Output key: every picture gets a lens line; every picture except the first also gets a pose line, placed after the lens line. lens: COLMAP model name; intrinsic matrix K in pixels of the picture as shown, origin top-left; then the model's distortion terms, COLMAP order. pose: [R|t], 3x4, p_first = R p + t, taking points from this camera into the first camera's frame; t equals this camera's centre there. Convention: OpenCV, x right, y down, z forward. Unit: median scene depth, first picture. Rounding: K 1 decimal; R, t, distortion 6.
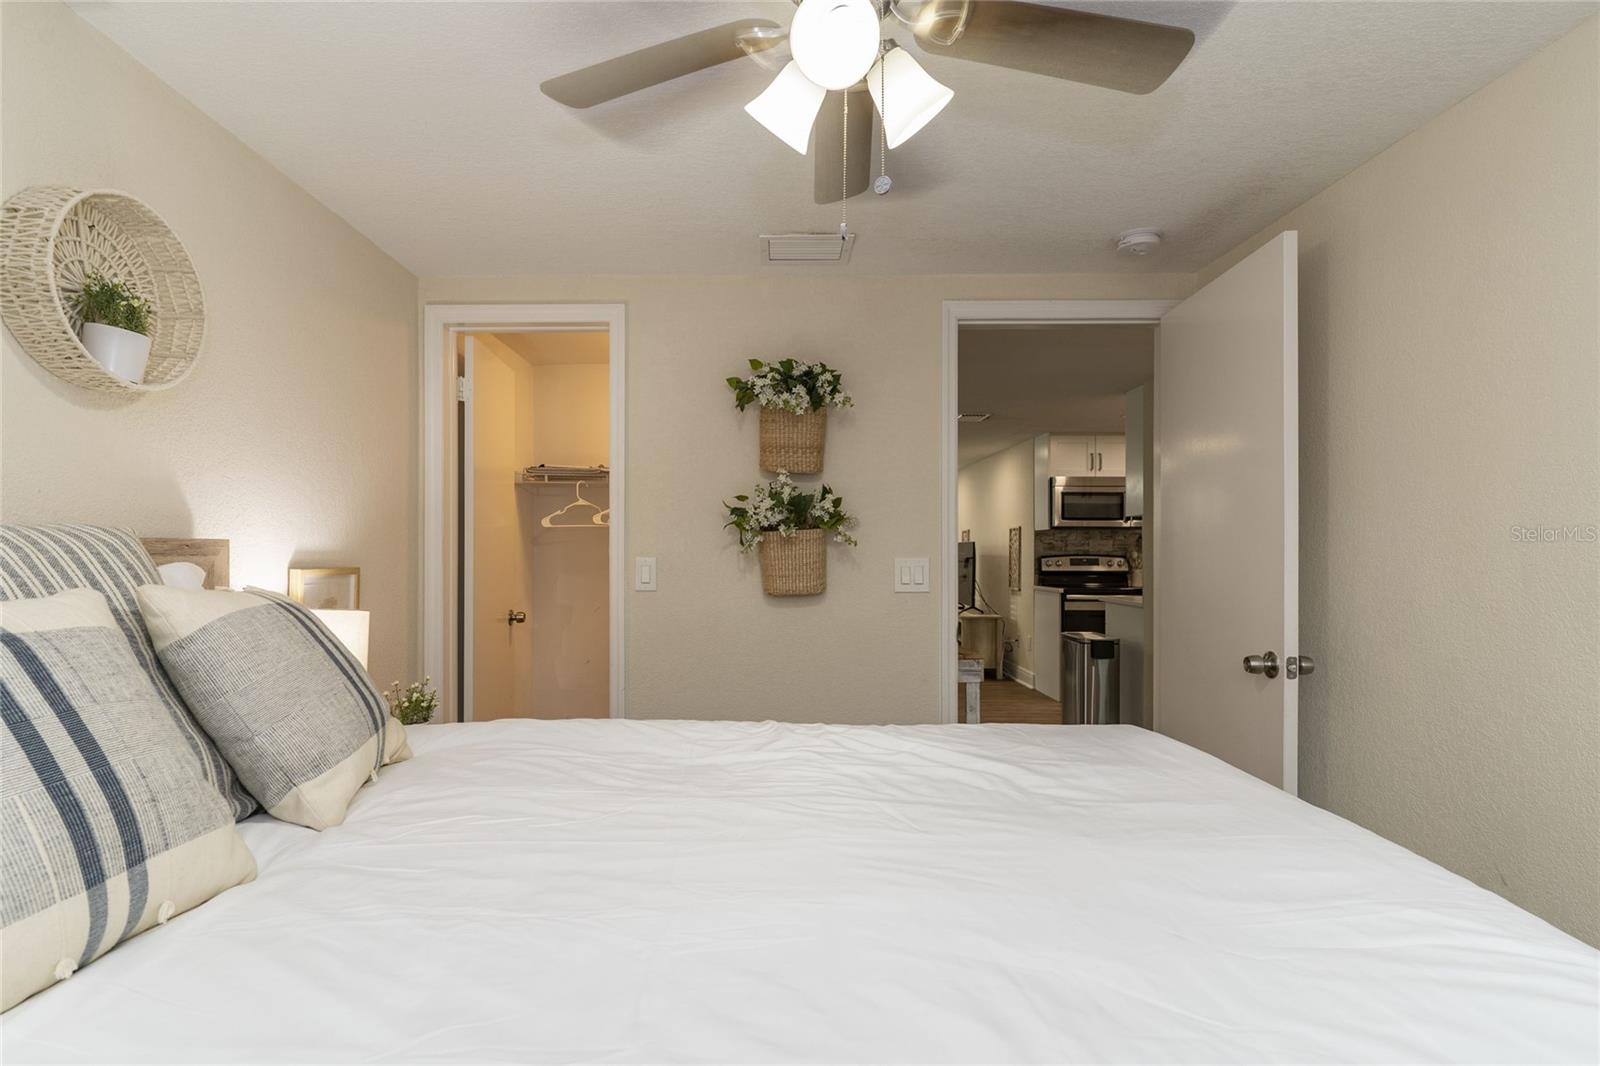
lens RADIAL K [[764.3, 0, 802.6], [0, 764.3, 555.1], [0, 0, 1]] dist [-0.000052, 0.000030]
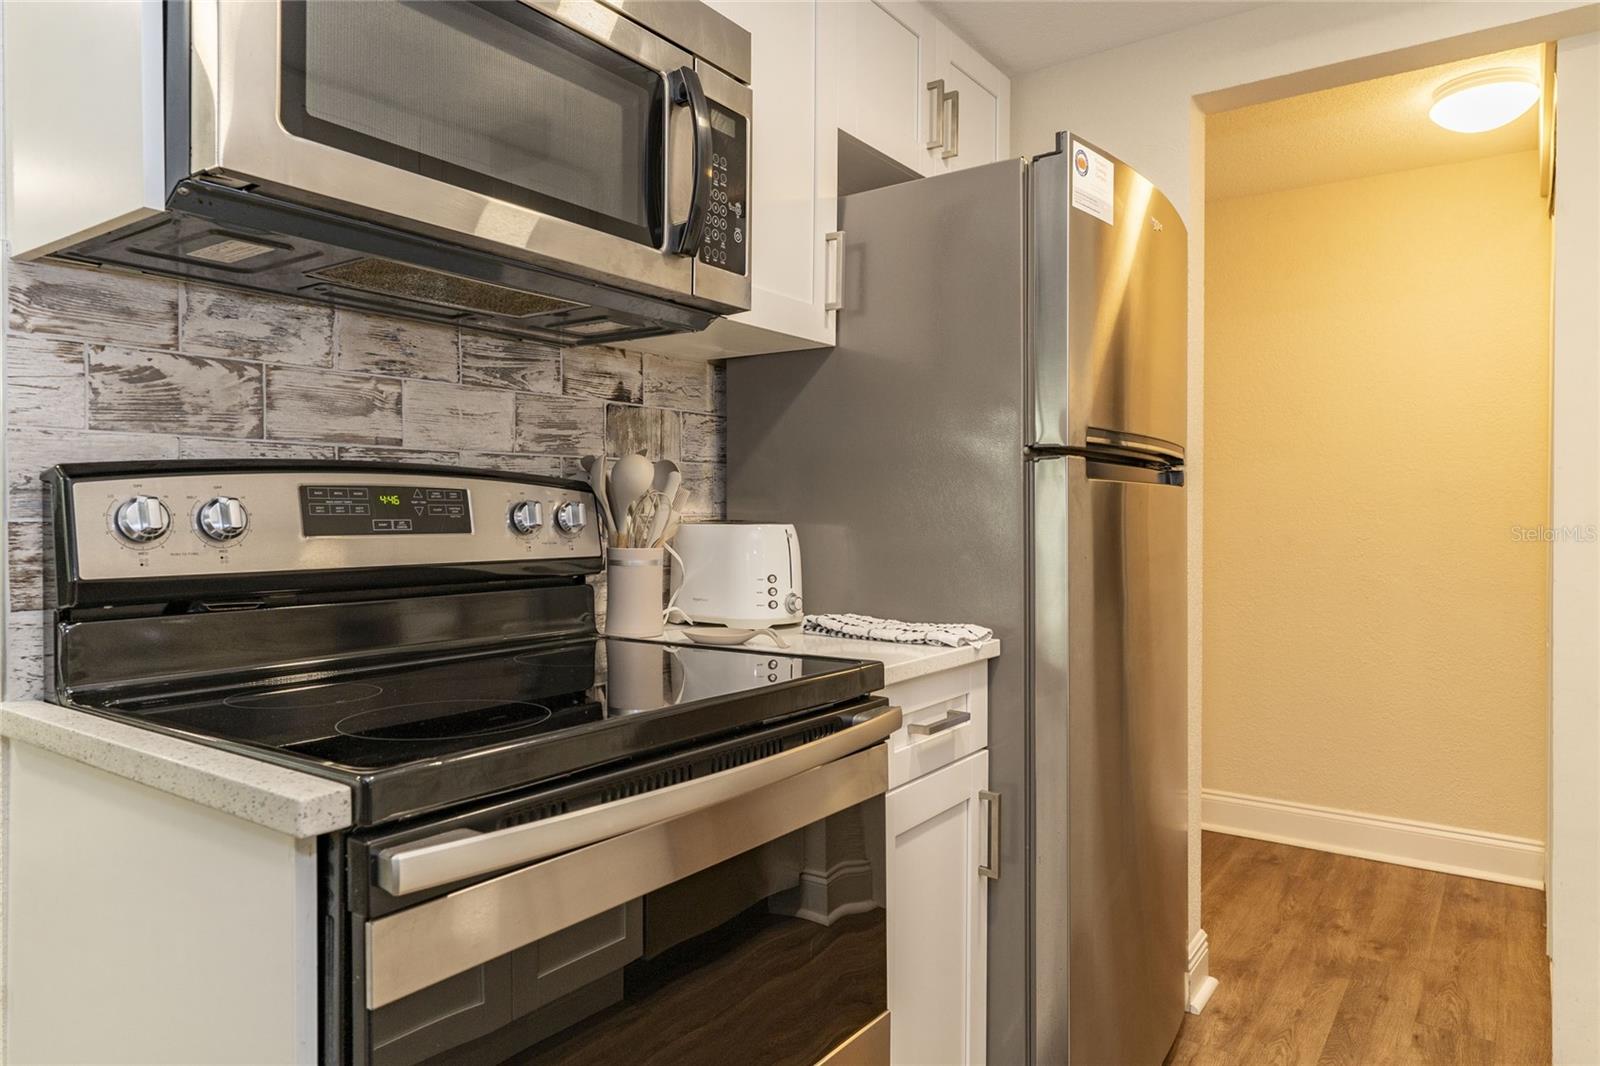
lens RADIAL K [[1016.7, 0, 800.6], [0, 1016.7, 519.7], [0, 0, 1]] dist [0.002595, 0.000638]
pose [[0.601115, -0.004566, 0.799150, 0.251674], [-0.001127, 0.999978, 0.006561, 0.009347], [-0.799162, -0.004845, 0.601096, 0.806719]]
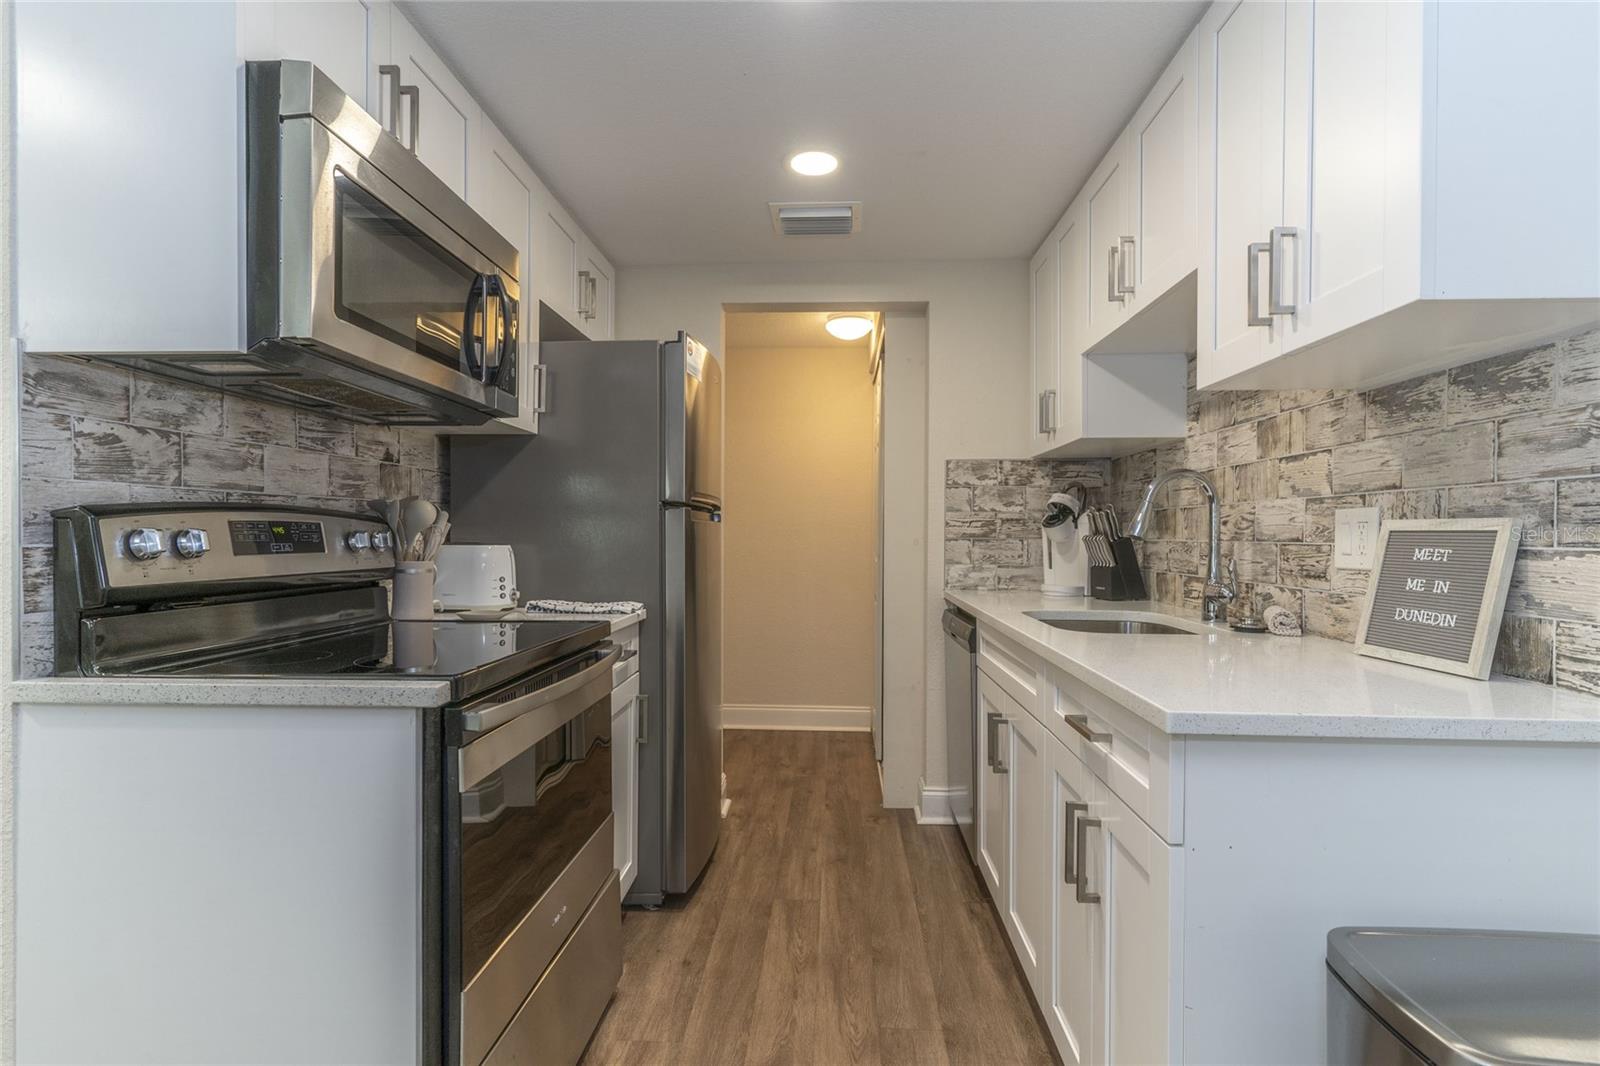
lens RADIAL K [[774.7, 0, 798.0], [0, 774.7, 538.9], [0, 0, 1]] dist [0.003103, -0.000818]
pose [[0.074297, -0.004930, 0.997224, 0.146464], [-0.003112, 0.999982, 0.005176, 0.007663], [-0.997231, -0.003488, 0.074281, 0.826897]]
